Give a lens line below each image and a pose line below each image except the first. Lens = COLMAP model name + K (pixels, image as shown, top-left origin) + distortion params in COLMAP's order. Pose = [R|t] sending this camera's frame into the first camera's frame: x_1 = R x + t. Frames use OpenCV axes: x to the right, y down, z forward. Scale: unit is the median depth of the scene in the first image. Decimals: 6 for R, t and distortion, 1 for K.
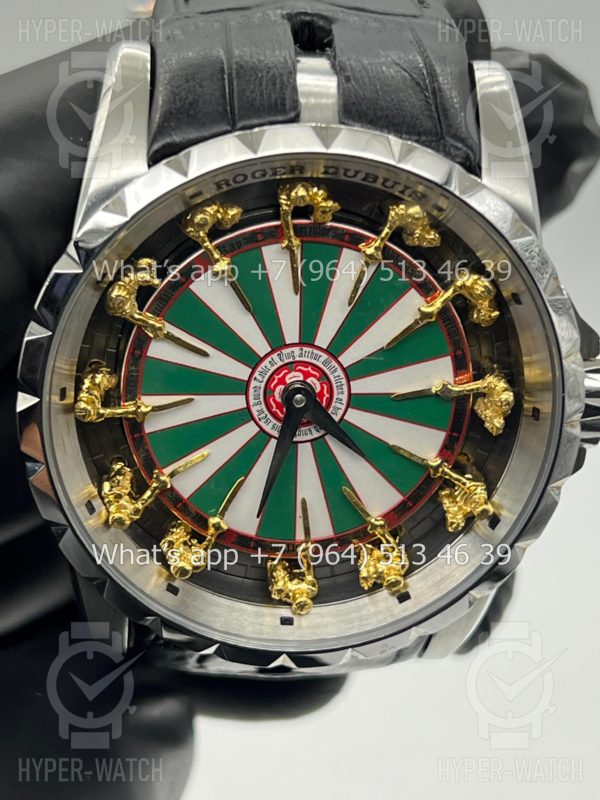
lens RADIAL K [[1932.2, 0, 301.5], [0, 1932.2, 398.0], [0, 0, 1]] dist [0.281972, 0.000000]
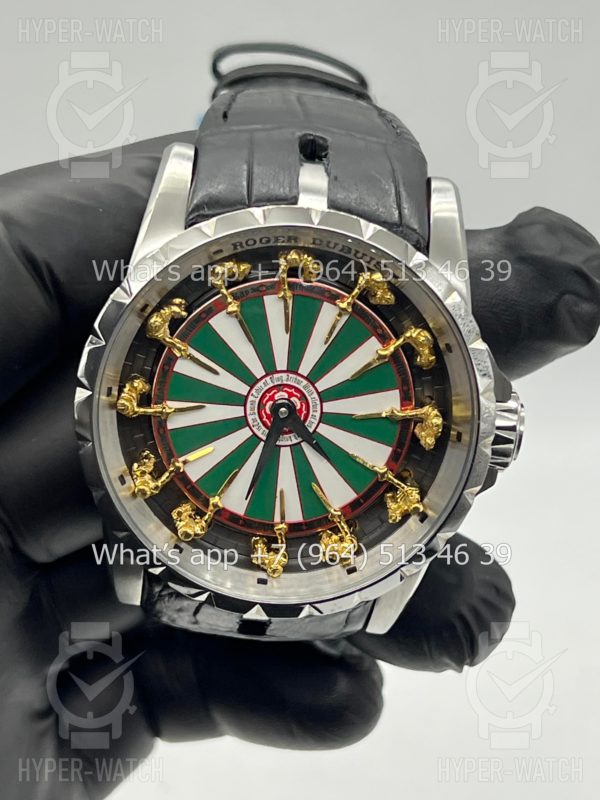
lens RADIAL K [[1932.2, 0, 300.1], [0, 1932.2, 404.0], [0, 0, 1]] dist [0.281972, 0.000000]
pose [[0.996734, 0.074524, -0.031103, 0.051570], [-0.077249, 0.992154, -0.098305, 0.125890], [0.023532, 0.100387, 0.994670, -0.335317]]
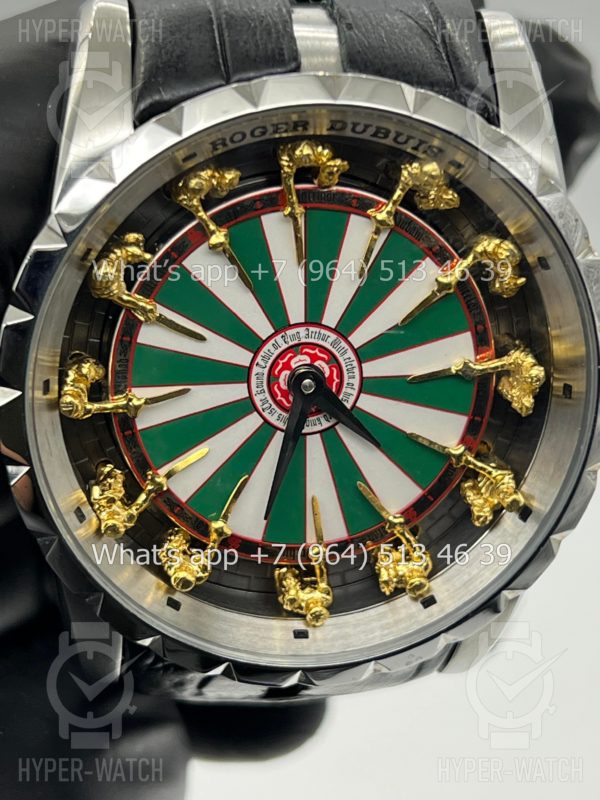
lens RADIAL K [[1932.2, 0, 296.9], [0, 1932.2, 394.9], [0, 0, 1]] dist [0.281972, 0.000000]
pose [[0.997763, -0.039927, 0.053622, -0.054477], [0.041902, 0.998465, -0.036222, 0.037696], [-0.052093, 0.038388, 0.997904, 0.100176]]
